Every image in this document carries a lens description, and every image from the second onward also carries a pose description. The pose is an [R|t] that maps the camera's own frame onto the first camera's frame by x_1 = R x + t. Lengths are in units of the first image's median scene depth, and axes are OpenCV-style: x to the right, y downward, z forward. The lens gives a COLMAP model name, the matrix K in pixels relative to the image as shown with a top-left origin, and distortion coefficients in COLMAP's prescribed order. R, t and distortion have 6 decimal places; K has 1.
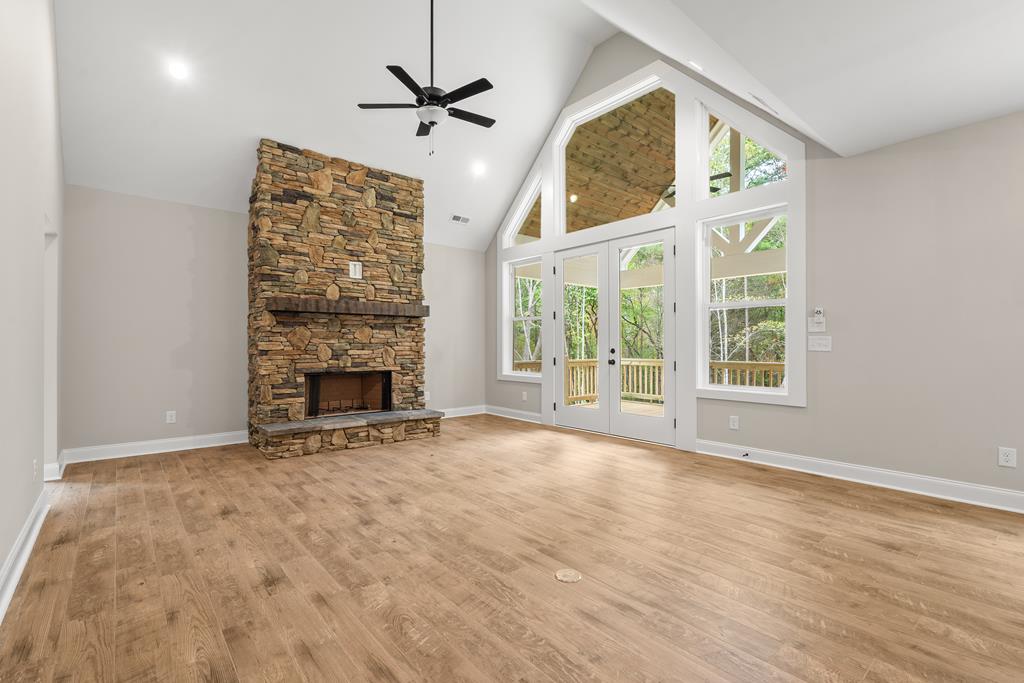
lens RADIAL K [[468.4, 0, 517.1], [0, 468.4, 342.9], [0, 0, 1]] dist [-0.005730, 0.000365]
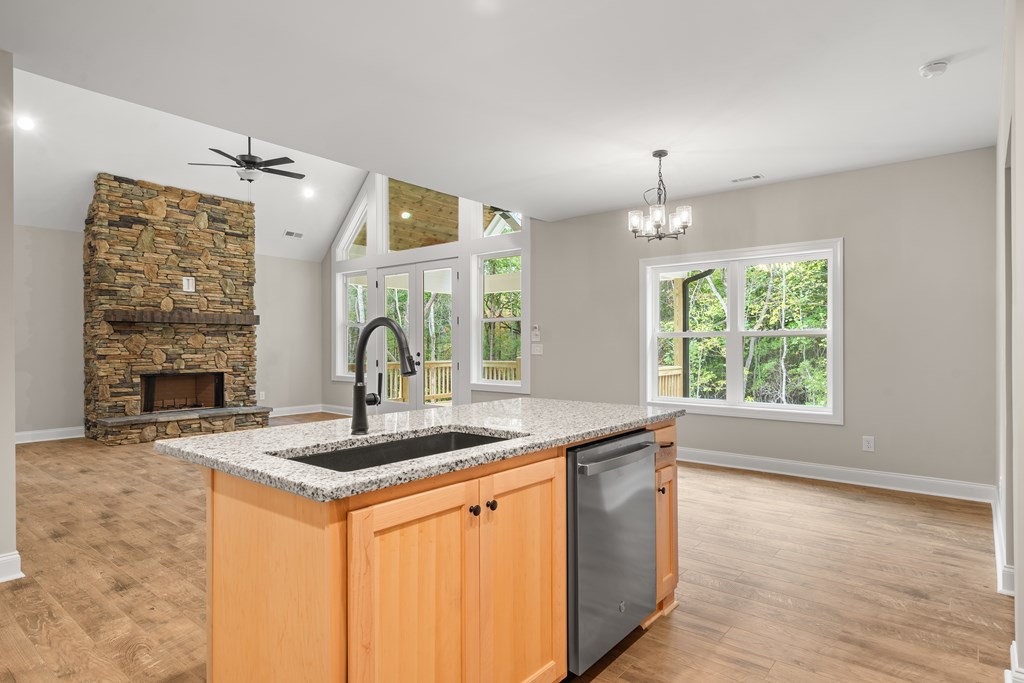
lens RADIAL K [[557.3, 0, 508.5], [0, 557.3, 345.0], [0, 0, 1]] dist [0.004786, 0.001477]
pose [[0.984813, -0.000201, 0.173621, 0.191940], [-0.000734, 0.999986, 0.005327, -0.015523], [-0.173619, -0.005373, 0.984798, -0.490796]]
